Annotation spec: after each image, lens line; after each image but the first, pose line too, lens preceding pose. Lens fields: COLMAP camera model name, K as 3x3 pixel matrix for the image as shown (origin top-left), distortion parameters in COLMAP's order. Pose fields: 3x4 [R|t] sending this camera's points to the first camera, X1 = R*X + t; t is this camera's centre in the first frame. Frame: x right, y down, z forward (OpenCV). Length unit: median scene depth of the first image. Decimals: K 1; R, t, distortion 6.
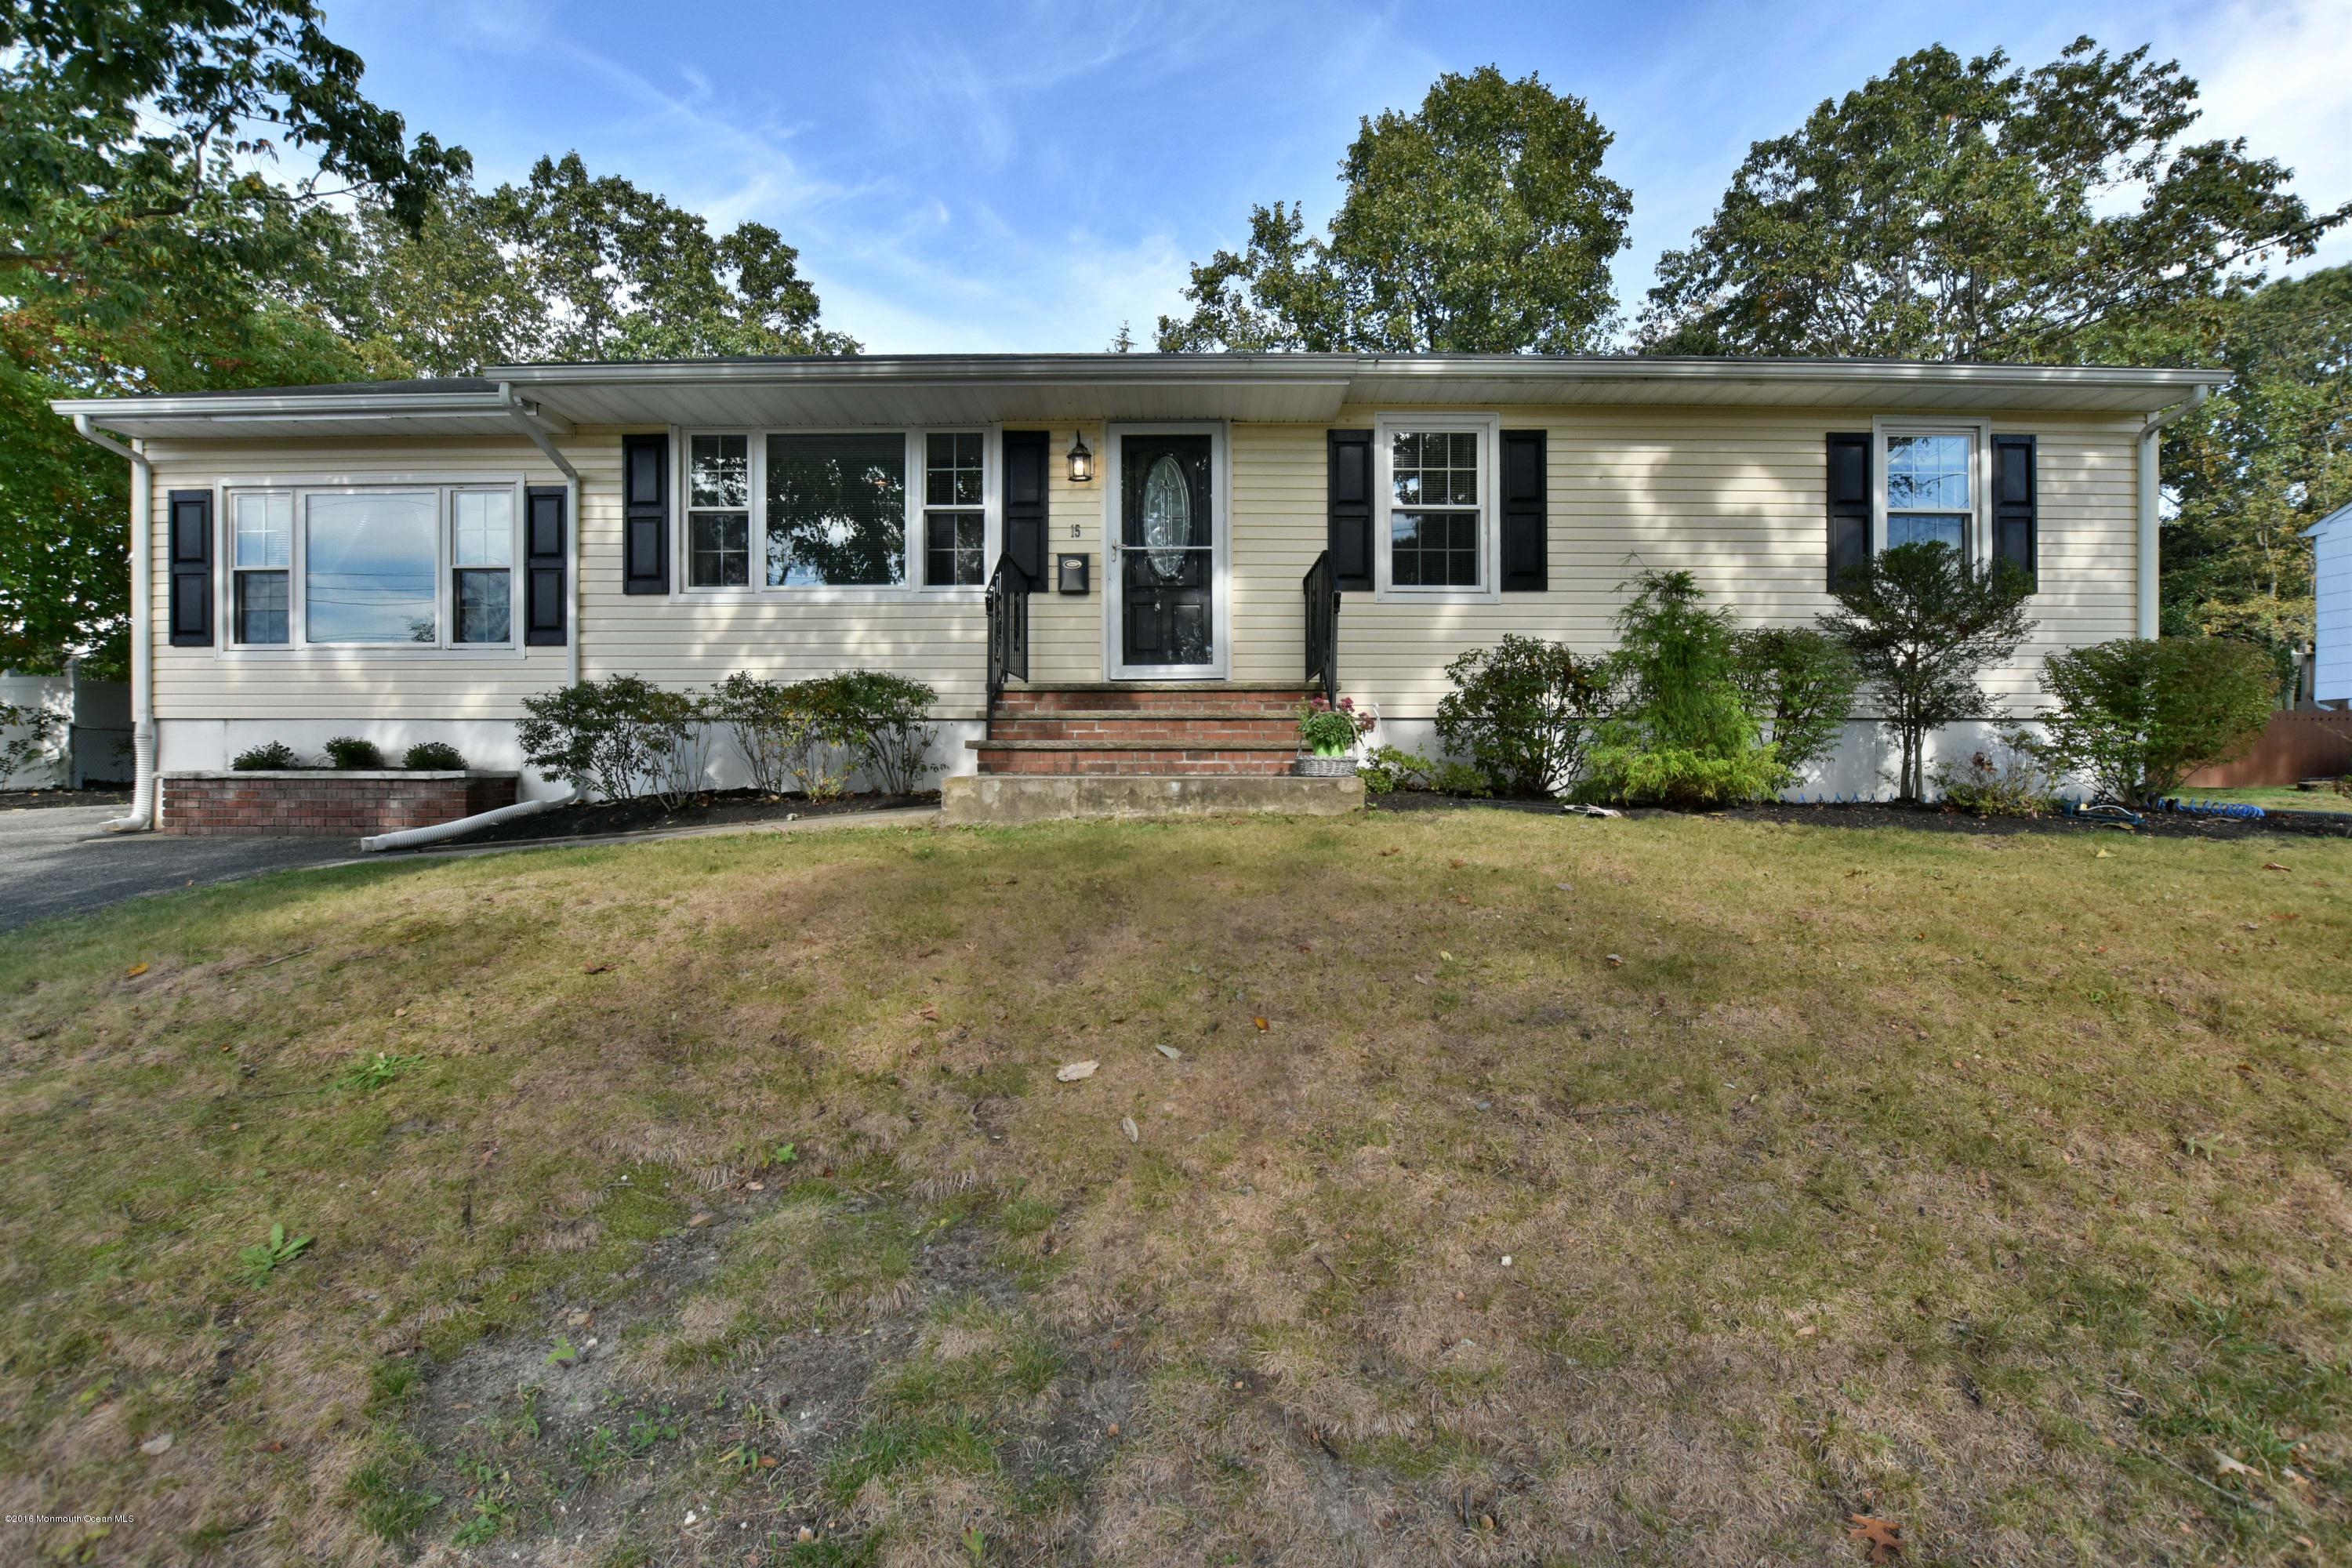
lens RADIAL K [[1042.9, 0, 1177.3], [0, 1042.9, 788.3], [0, 0, 1]] dist [-0.026916, 0.000986]
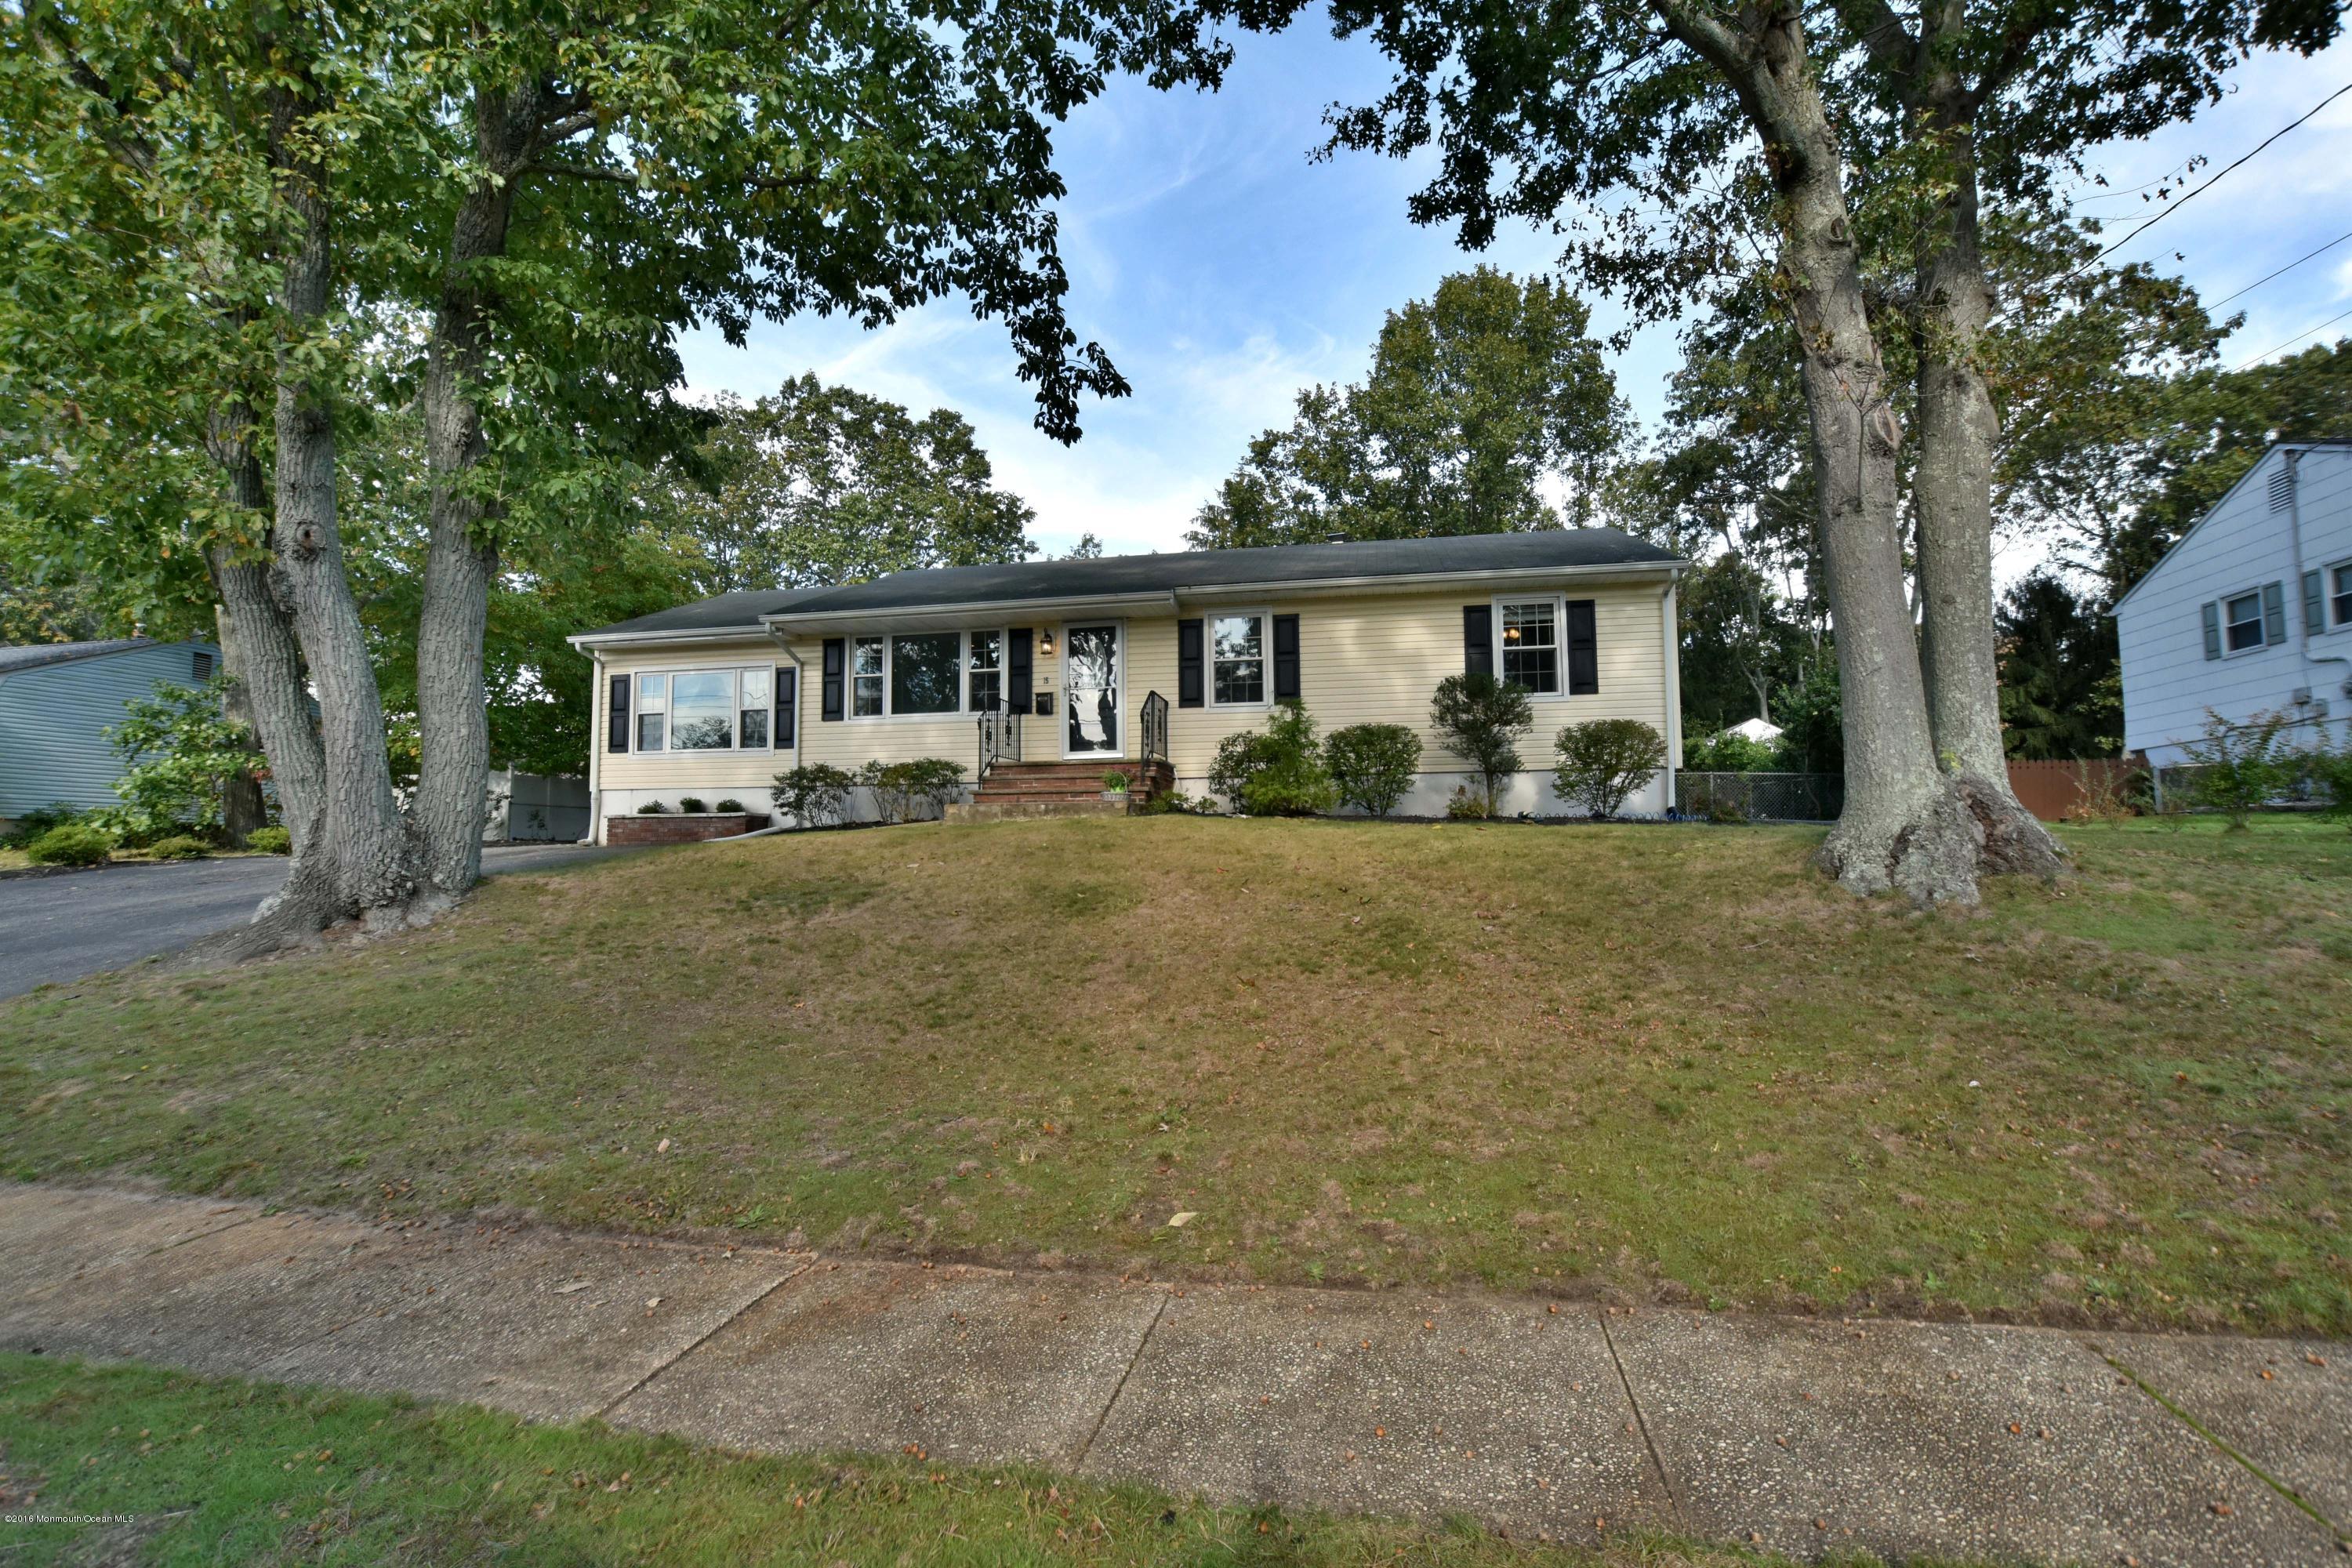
lens RADIAL K [[1042.9, 0, 1177.3], [0, 1042.9, 788.3], [0, 0, 1]] dist [-0.026916, 0.000986]
pose [[0.982563, -0.019061, -0.184950, 0.470041], [0.004678, 0.996951, -0.077895, 0.091233], [0.185871, 0.075671, 0.979656, -0.763214]]
